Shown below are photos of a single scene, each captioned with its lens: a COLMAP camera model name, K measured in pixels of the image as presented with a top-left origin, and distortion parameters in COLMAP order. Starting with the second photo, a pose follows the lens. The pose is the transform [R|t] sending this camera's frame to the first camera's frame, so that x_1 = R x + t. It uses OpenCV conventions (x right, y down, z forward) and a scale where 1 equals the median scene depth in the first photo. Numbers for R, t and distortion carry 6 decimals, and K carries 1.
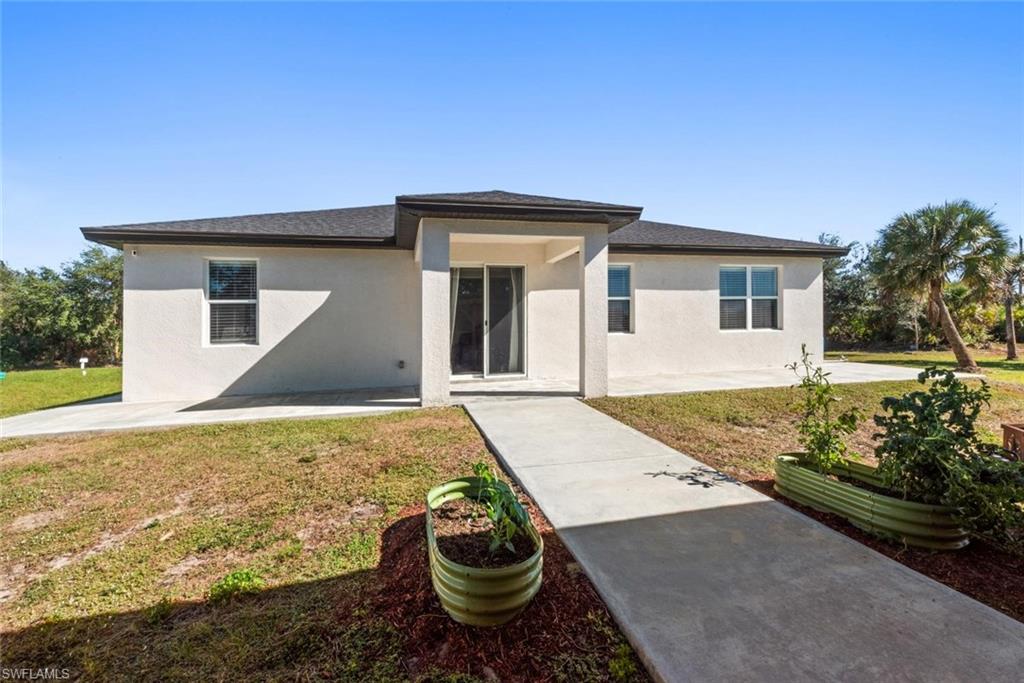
lens RADIAL K [[407.2, 0, 515.6], [0, 407.2, 342.6], [0, 0, 1]] dist [-0.001849, 0.000018]
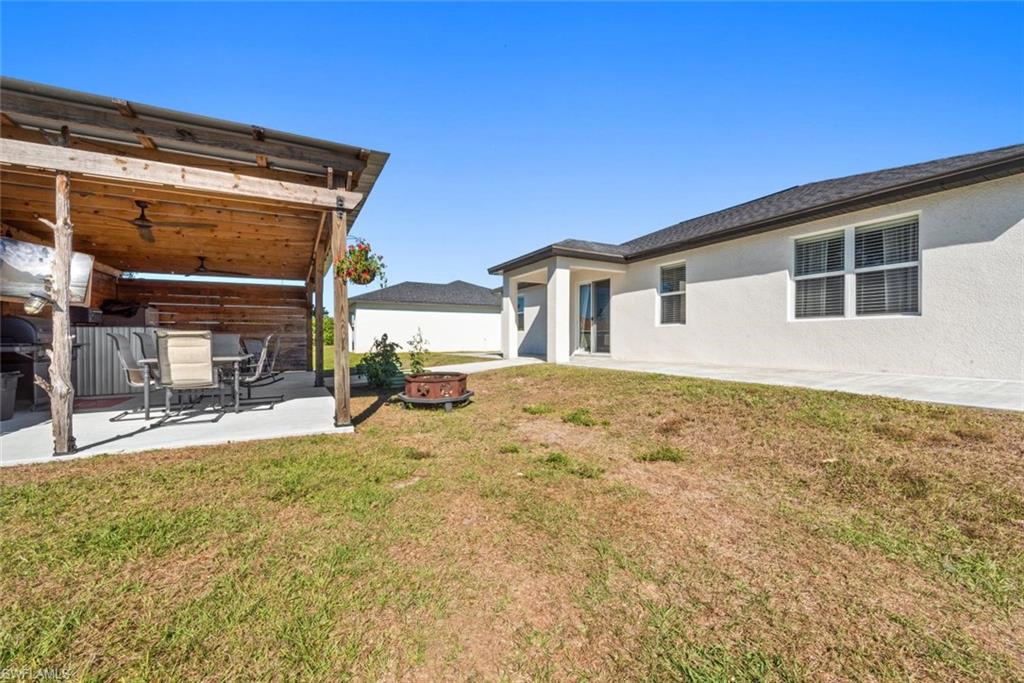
lens RADIAL K [[407.2, 0, 511.5], [0, 407.2, 338.7], [0, 0, 1]] dist [-0.001849, 0.000018]
pose [[0.248778, 0.035098, -0.967924, 1.124704], [0.019320, 0.998965, 0.041190, -0.034664], [0.968368, -0.028947, 0.247842, 0.249404]]
